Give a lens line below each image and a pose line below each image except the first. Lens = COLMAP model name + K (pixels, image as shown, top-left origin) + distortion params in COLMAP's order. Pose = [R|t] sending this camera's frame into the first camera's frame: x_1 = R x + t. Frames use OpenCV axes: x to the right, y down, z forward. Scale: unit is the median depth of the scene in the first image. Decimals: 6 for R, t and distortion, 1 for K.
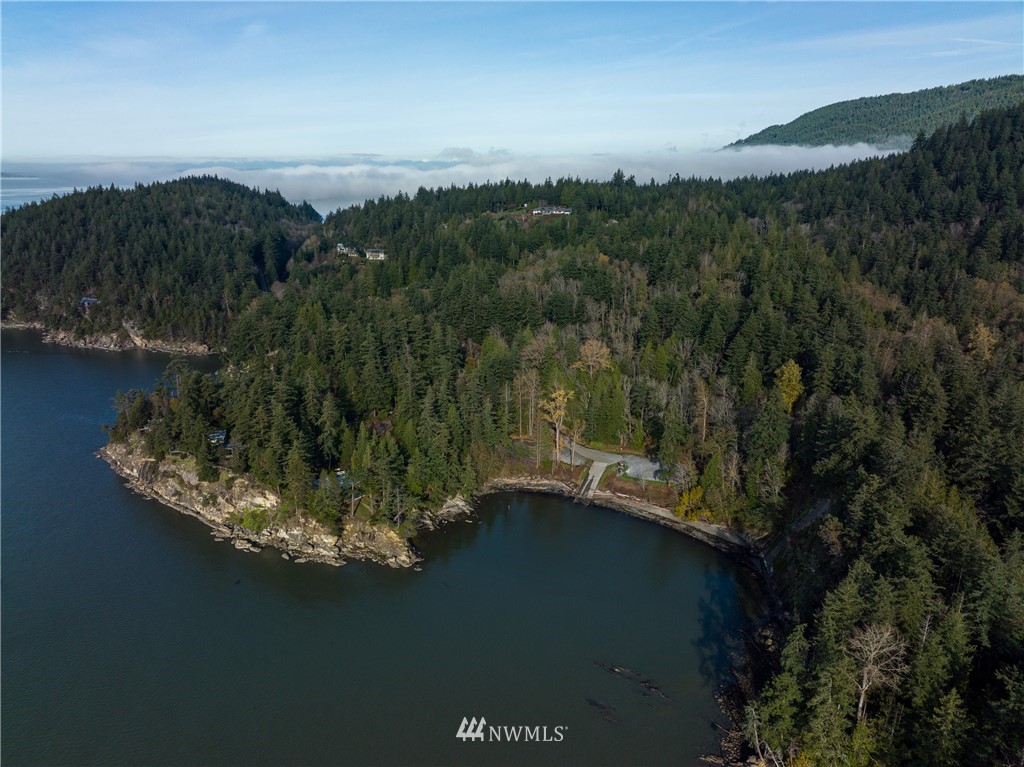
lens RADIAL K [[720.1, 0, 510.4], [0, 720.1, 384.6], [0, 0, 1]] dist [-0.041696, 0.011228]
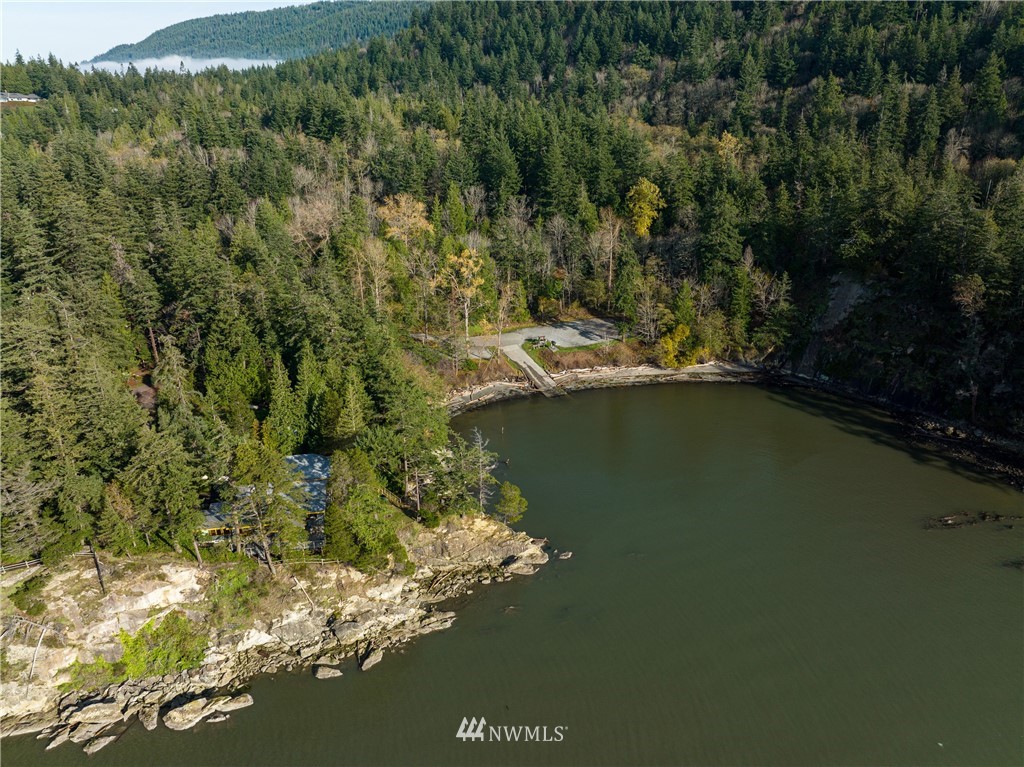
lens RADIAL K [[720.1, 0, 513.1], [0, 720.1, 382.9], [0, 0, 1]] dist [-0.041696, 0.011228]
pose [[0.671468, -0.276995, 0.687317, -0.448905], [0.220559, 0.960180, 0.171488, 0.024359], [-0.707449, 0.036445, 0.705824, 0.571794]]
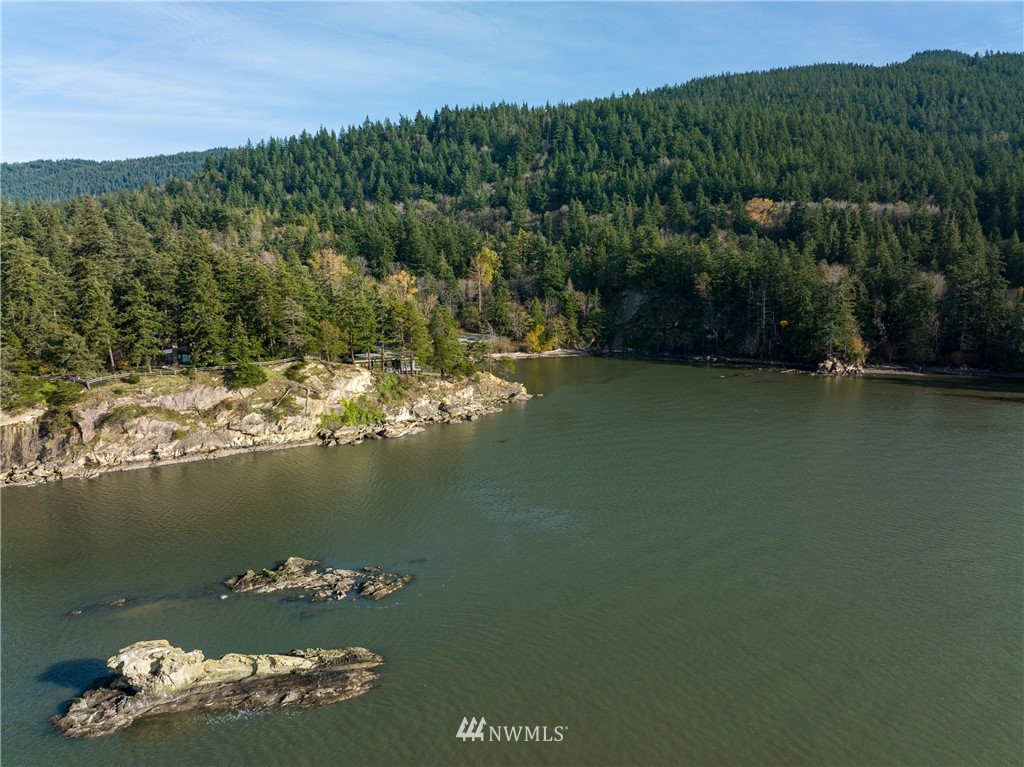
lens RADIAL K [[720.1, 0, 512.7], [0, 720.1, 378.7], [0, 0, 1]] dist [-0.041696, 0.011228]
pose [[0.359509, -0.145665, 0.921702, -0.912198], [0.273164, 0.960900, 0.045313, 0.166143], [-0.892264, 0.235485, 0.385242, 0.596761]]
